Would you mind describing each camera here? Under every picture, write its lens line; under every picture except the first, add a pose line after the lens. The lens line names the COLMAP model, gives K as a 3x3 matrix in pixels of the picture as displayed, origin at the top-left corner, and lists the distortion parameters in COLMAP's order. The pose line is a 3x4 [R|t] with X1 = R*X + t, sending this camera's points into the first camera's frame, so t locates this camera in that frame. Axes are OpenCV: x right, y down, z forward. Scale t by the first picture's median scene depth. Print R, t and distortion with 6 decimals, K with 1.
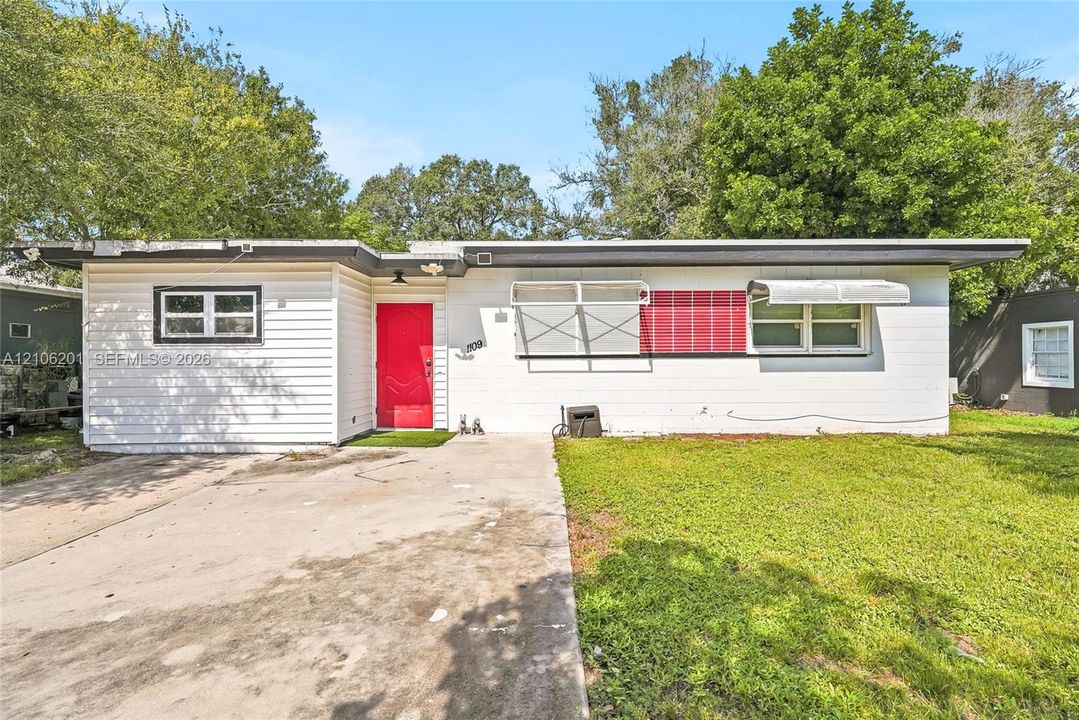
lens RADIAL K [[483.0, 0, 539.5], [0, 483.0, 360.0], [0, 0, 1]] dist [-0.000133, -0.006280]
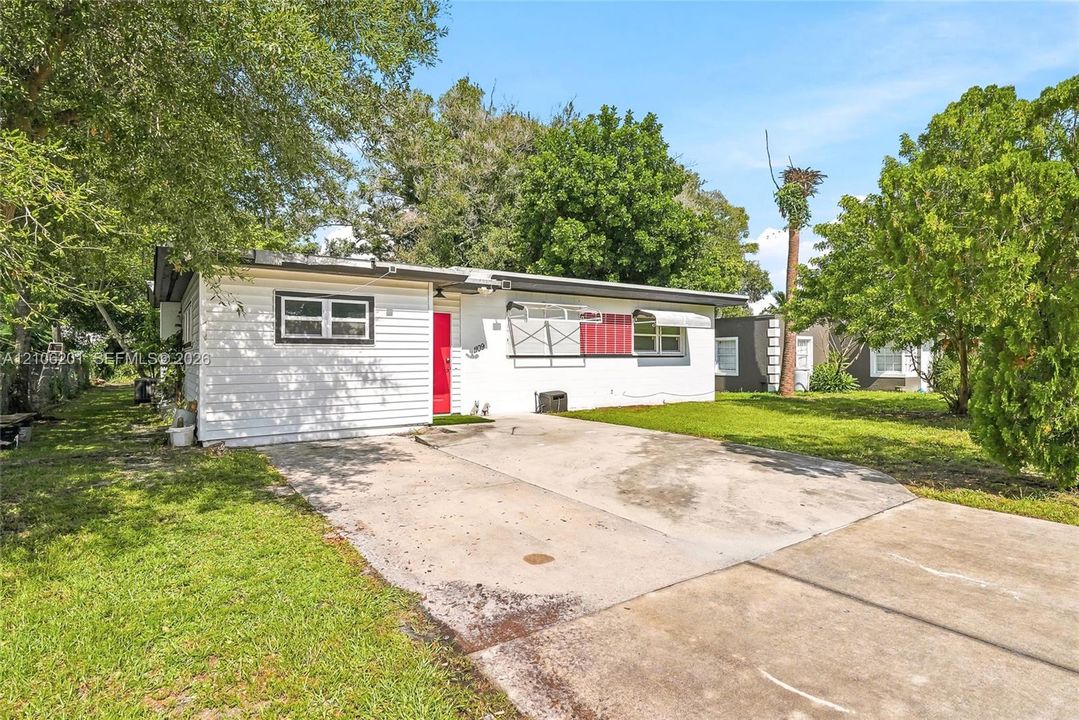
lens RADIAL K [[483.0, 0, 539.5], [0, 483.0, 360.0], [0, 0, 1]] dist [-0.000133, -0.006280]
pose [[0.853518, 0.002747, 0.521057, -0.825553], [-0.006612, 0.999963, 0.005559, -0.005528], [-0.521022, -0.008190, 0.853504, -0.239056]]
